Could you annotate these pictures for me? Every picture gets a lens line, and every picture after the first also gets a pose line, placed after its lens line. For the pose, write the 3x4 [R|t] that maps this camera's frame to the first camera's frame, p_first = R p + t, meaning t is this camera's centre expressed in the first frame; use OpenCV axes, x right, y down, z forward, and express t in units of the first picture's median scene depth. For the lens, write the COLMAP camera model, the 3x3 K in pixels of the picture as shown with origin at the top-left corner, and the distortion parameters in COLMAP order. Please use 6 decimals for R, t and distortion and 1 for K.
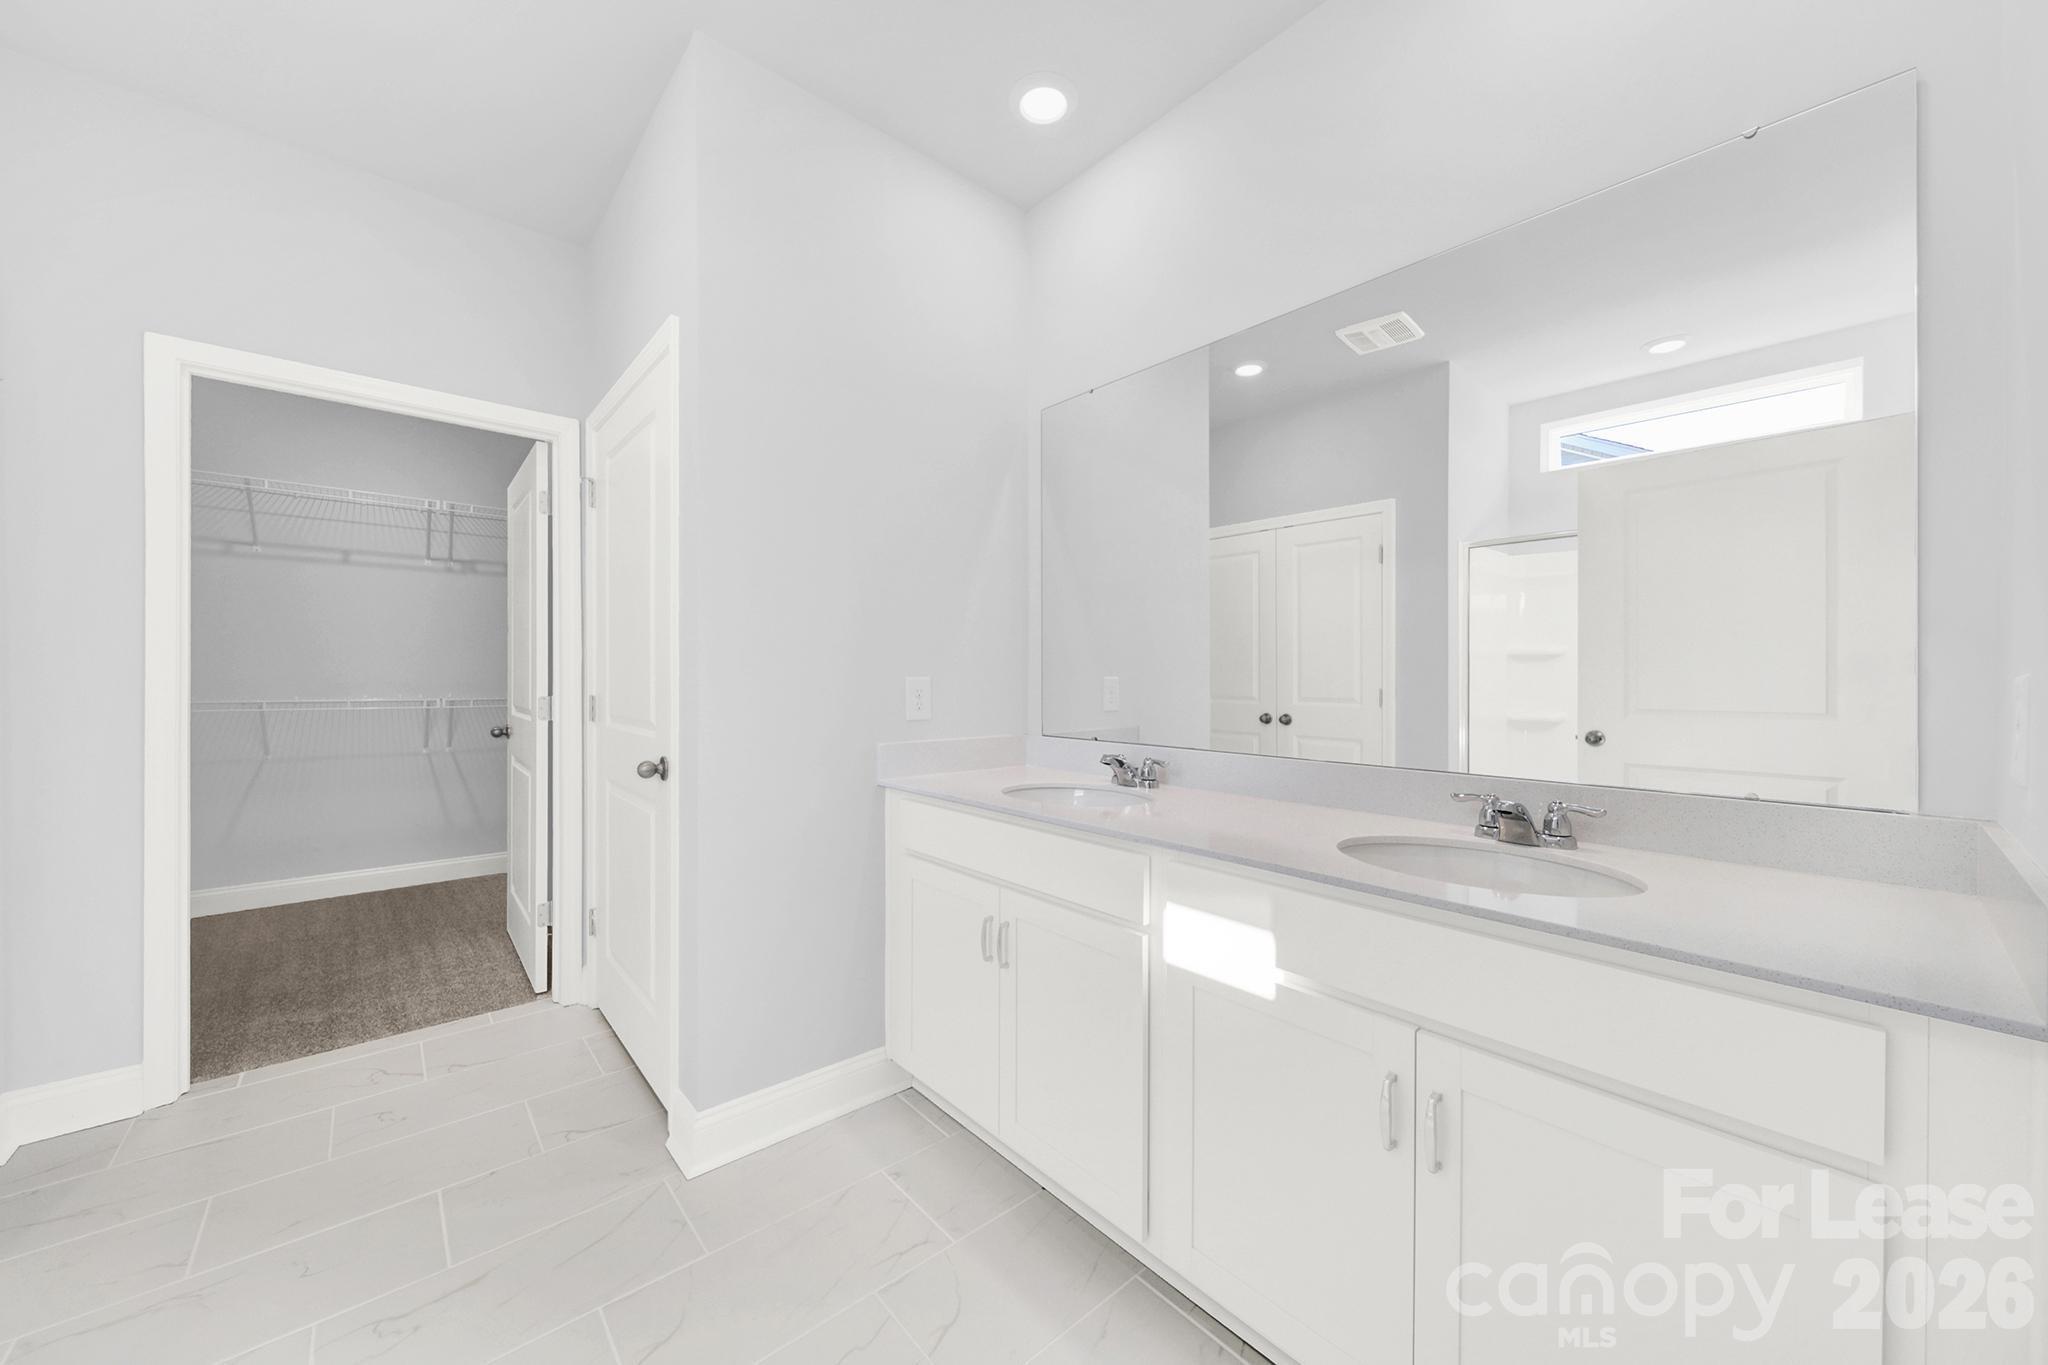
lens RADIAL K [[738.3, 0, 1015.8], [0, 738.3, 662.5], [0, 0, 1]] dist [-0.002873, -0.000232]
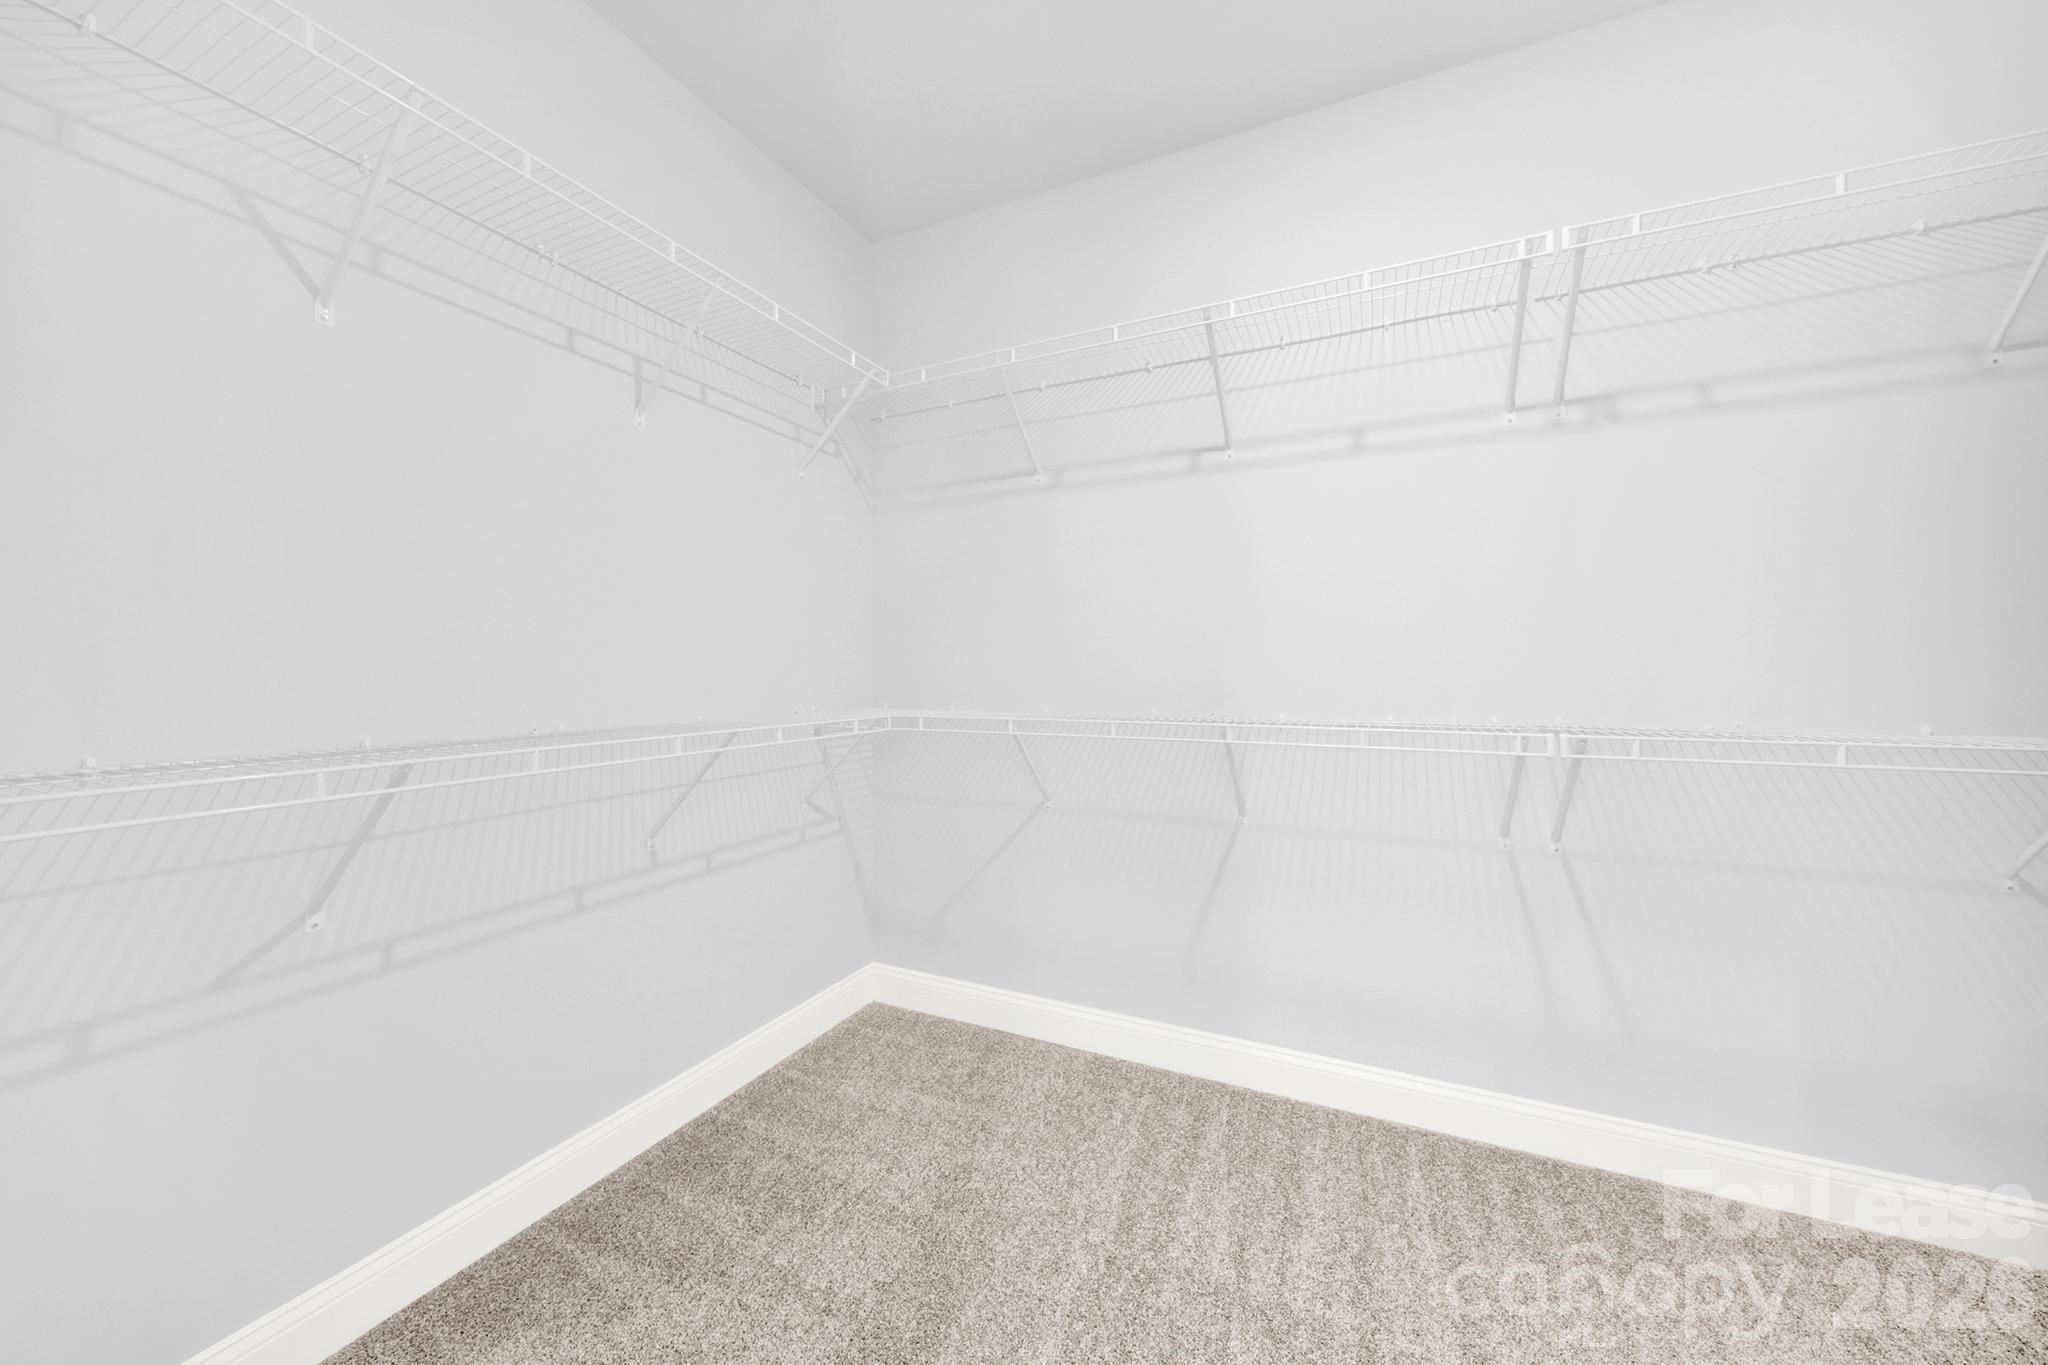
lens RADIAL K [[778.6, 0, 1023.5], [0, 778.6, 667.3], [0, 0, 1]] dist [0.000989, -0.000128]
pose [[0.430201, -0.013980, -0.902625, -0.557818], [0.010679, 0.999889, -0.010396, 0.014450], [0.902670, -0.005166, 0.430302, 0.593810]]
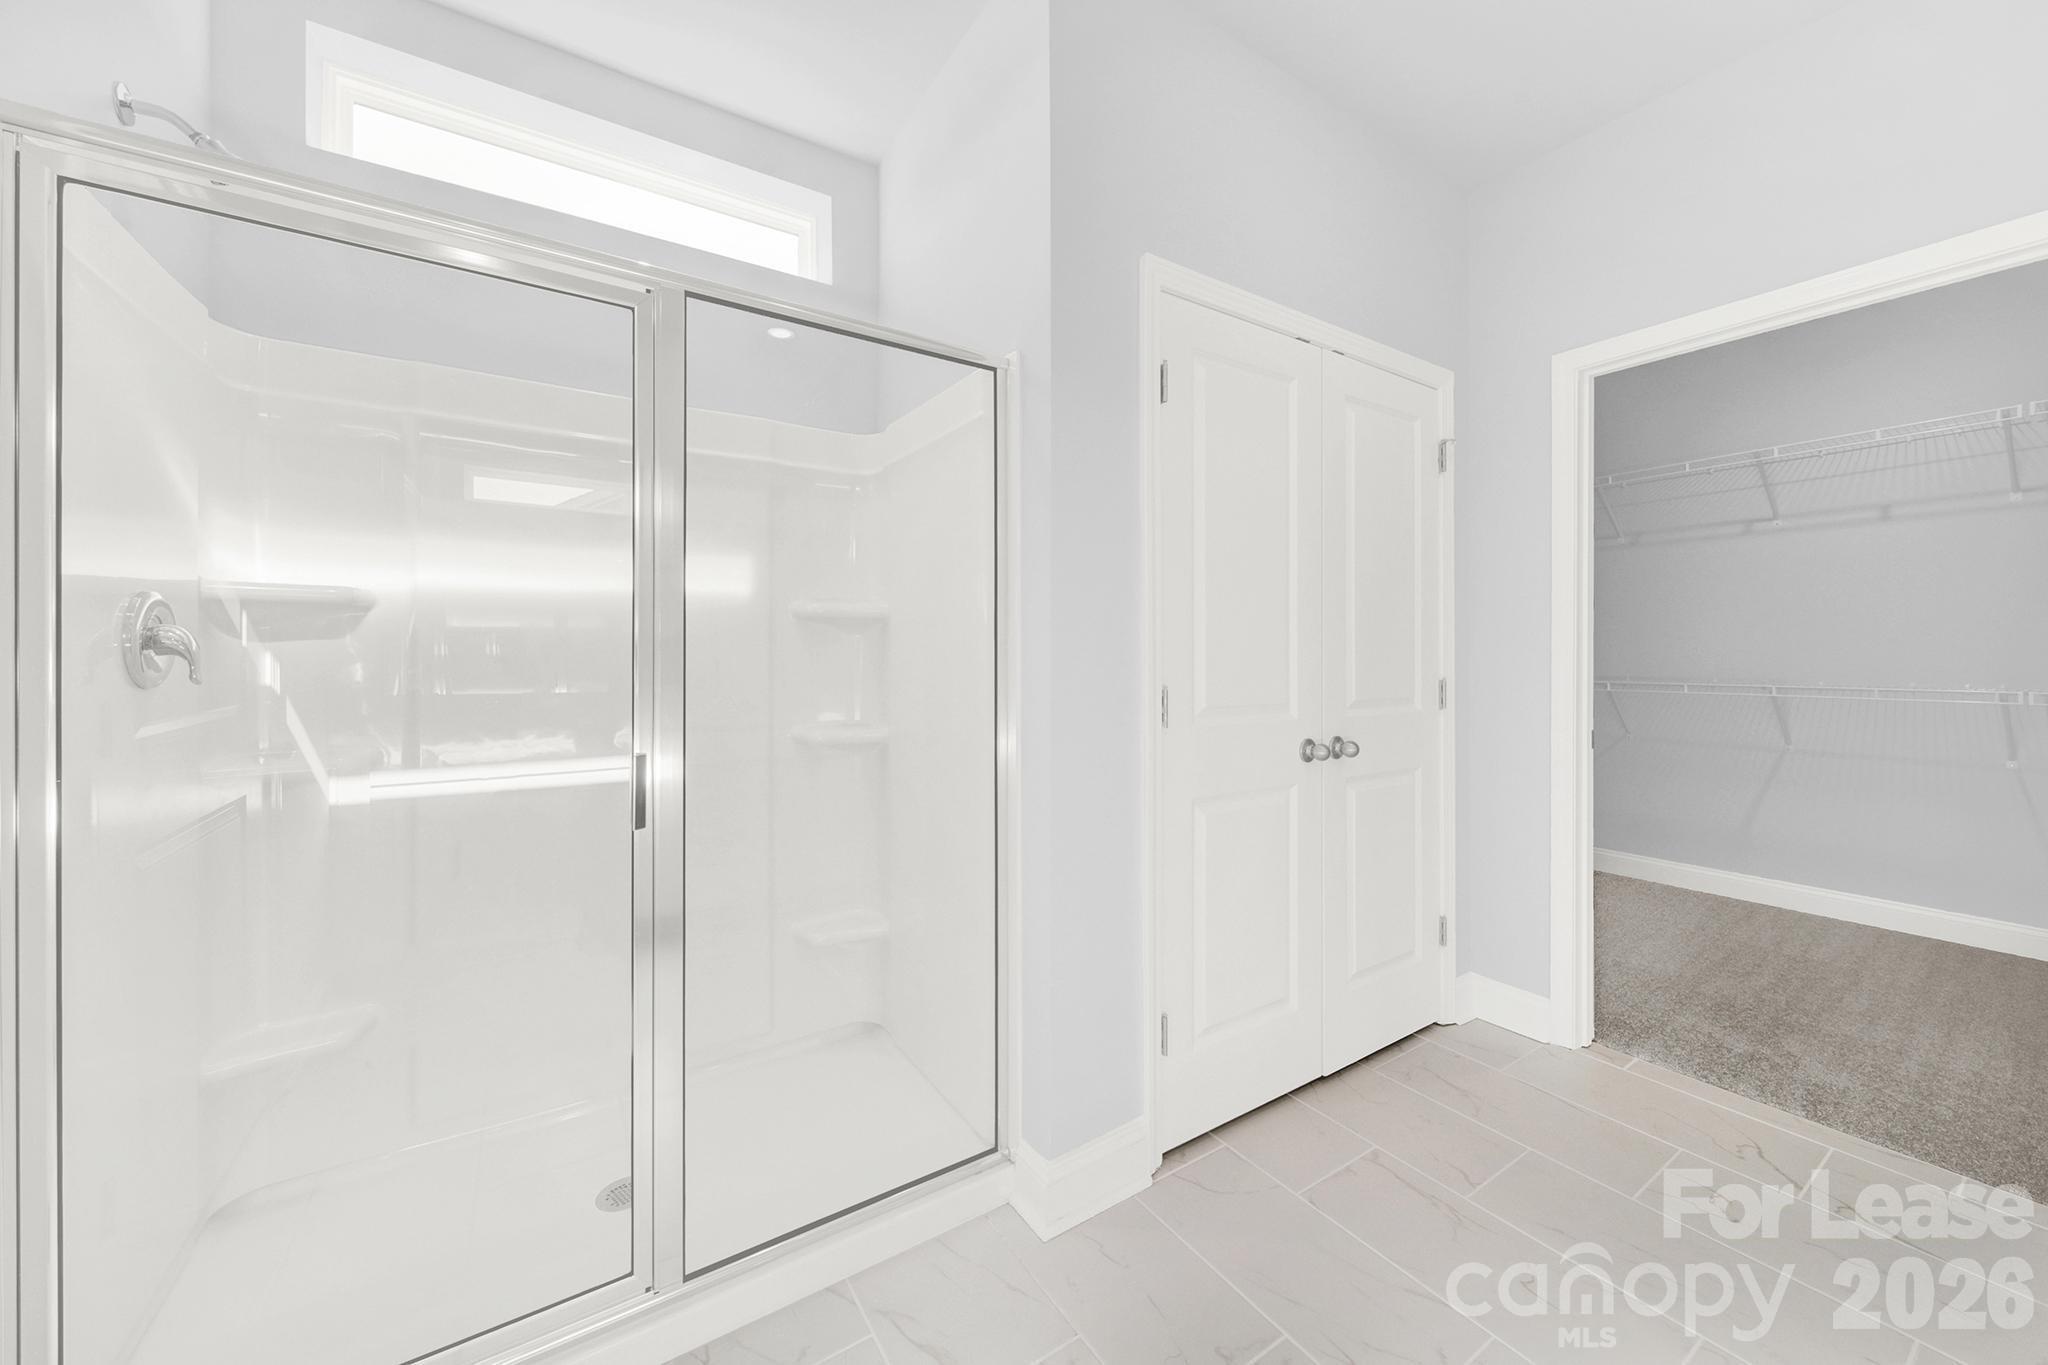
lens RADIAL K [[738.3, 0, 1015.8], [0, 738.3, 662.5], [0, 0, 1]] dist [-0.002873, -0.000232]
pose [[-0.136897, 0.001766, -0.990584, 0.025047], [0.019918, 0.999801, -0.000970, 0.003584], [0.990385, -0.019864, -0.136905, 0.166441]]
